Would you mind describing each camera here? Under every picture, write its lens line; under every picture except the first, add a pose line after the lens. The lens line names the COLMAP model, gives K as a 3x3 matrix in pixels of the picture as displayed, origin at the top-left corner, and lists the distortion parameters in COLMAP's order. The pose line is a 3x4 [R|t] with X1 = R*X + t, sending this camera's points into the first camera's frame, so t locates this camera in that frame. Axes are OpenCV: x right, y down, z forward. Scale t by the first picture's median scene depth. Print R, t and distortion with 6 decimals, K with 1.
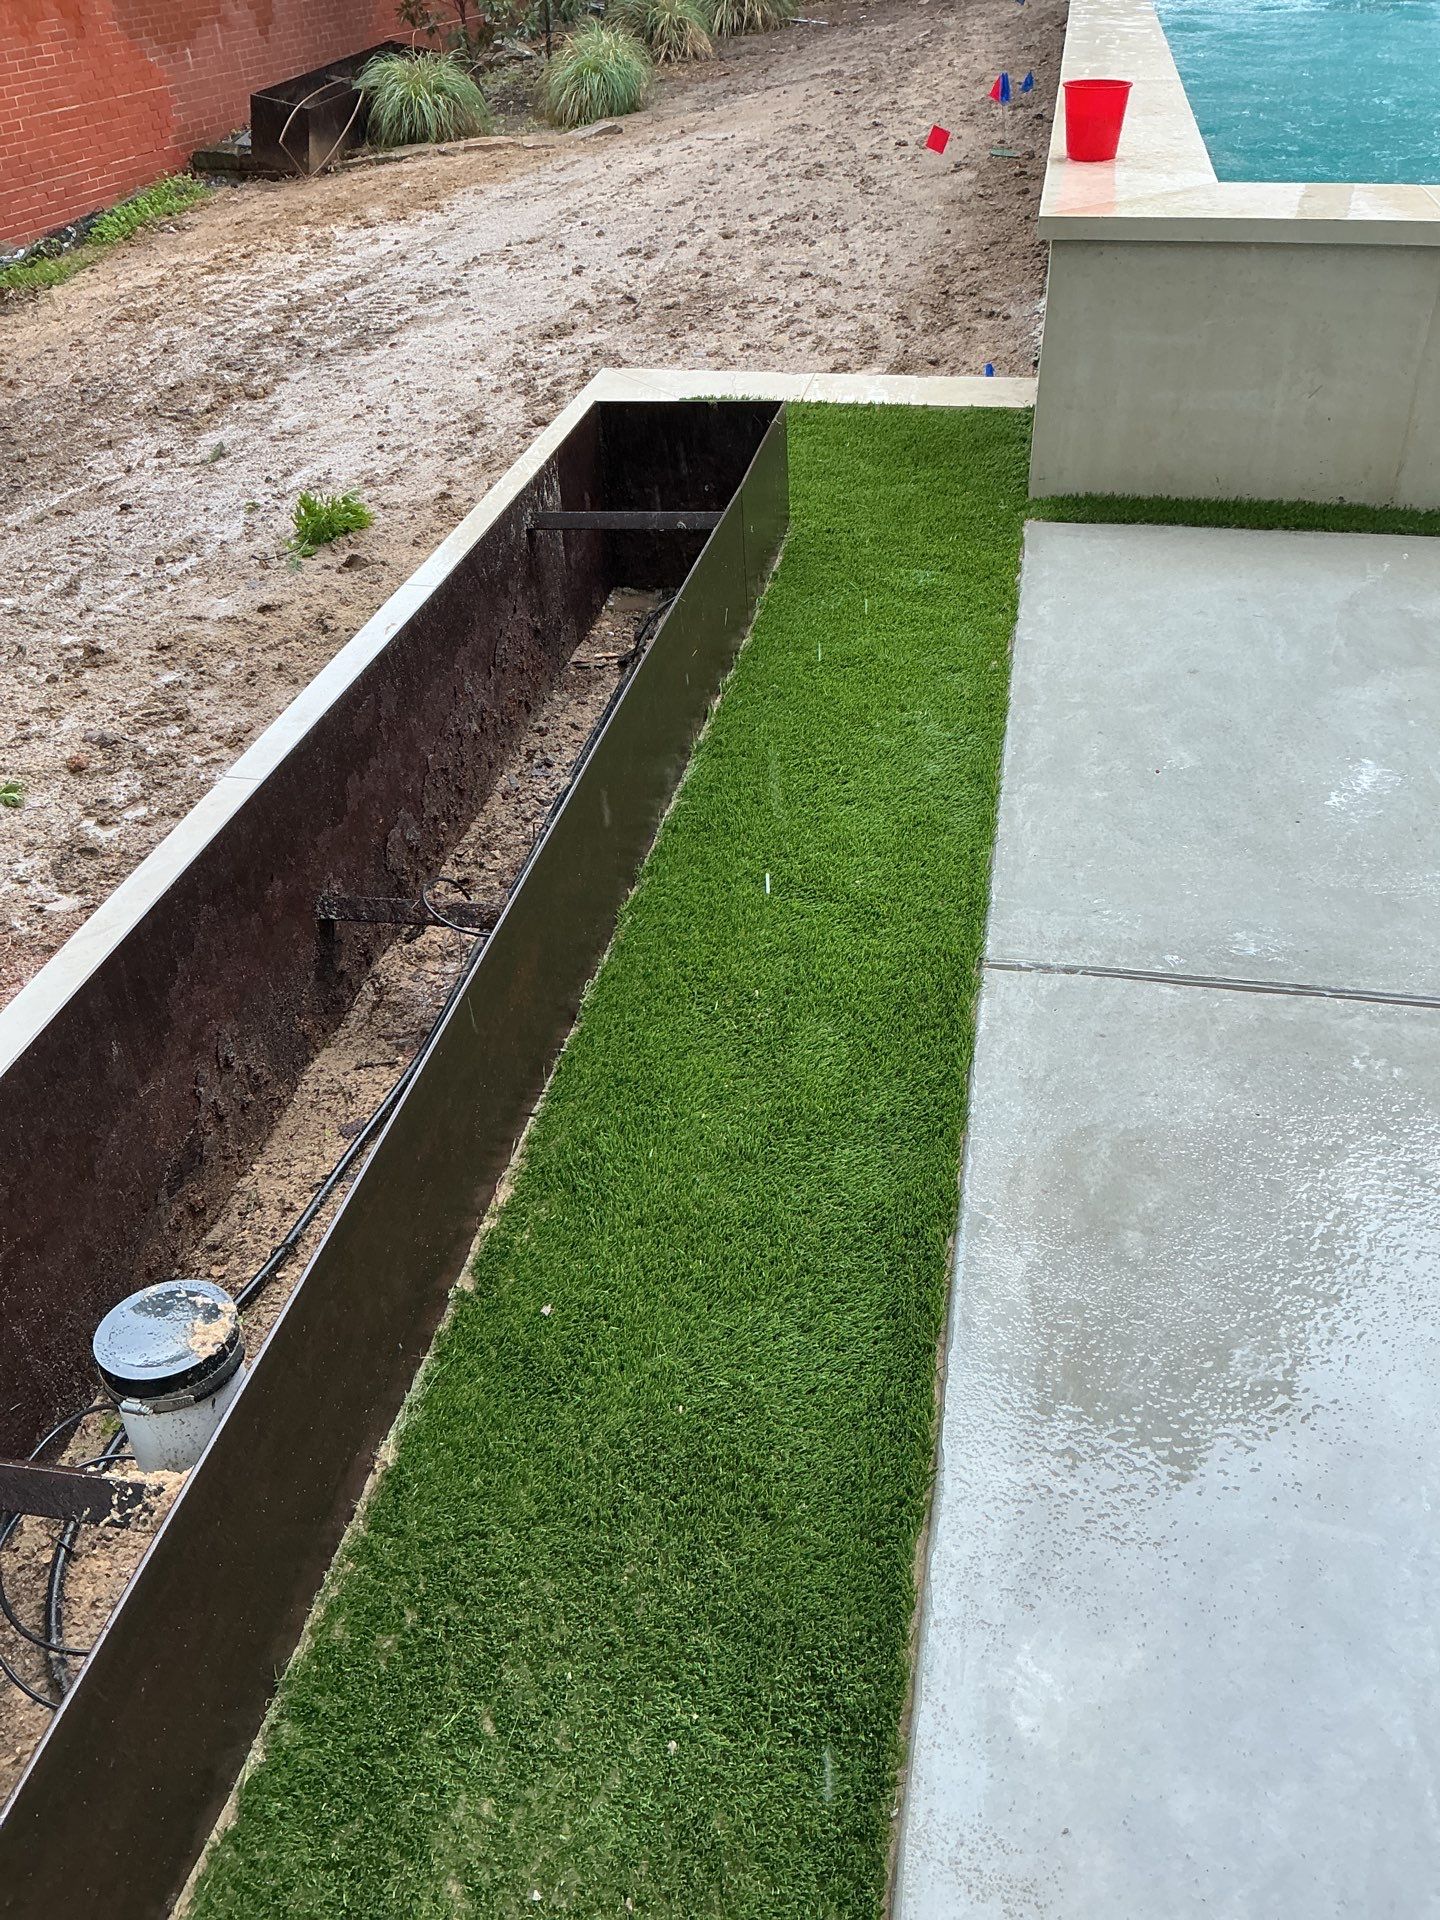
lens RADIAL K [[1612.0, 0, 725.9], [0, 1612.0, 964.2], [0, 0, 1]] dist [0.028044, -0.058127]
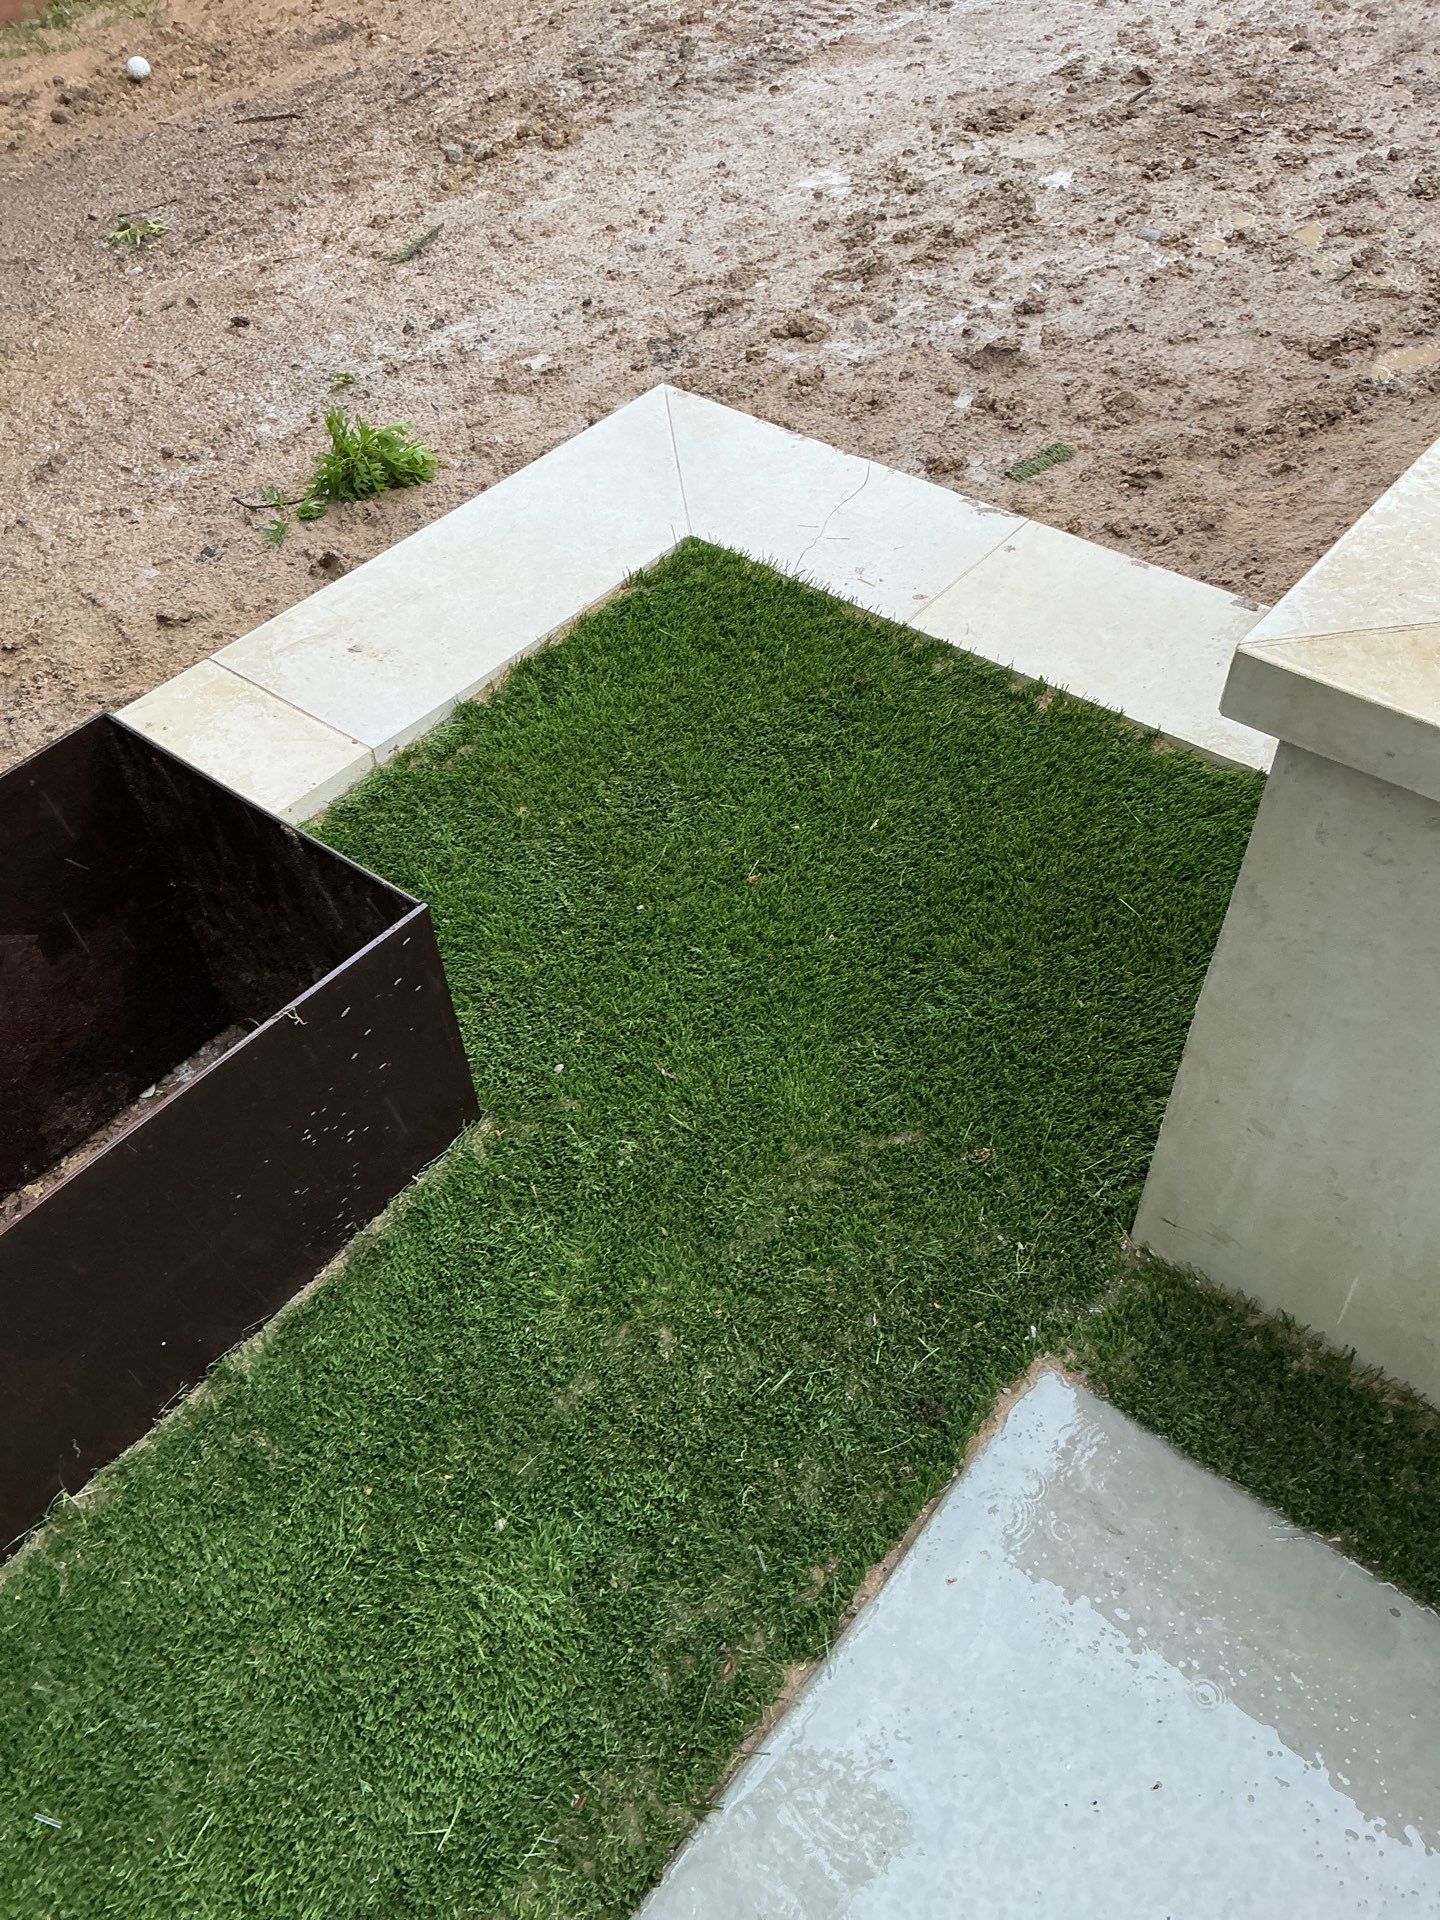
lens RADIAL K [[1612.0, 0, 725.9], [0, 1612.0, 964.2], [0, 0, 1]] dist [0.028044, -0.058127]
pose [[0.879361, 0.343943, -0.329284, 0.125372], [-0.262363, 0.927090, 0.267713, -0.254497], [0.397353, -0.149025, 0.905484, 0.397257]]
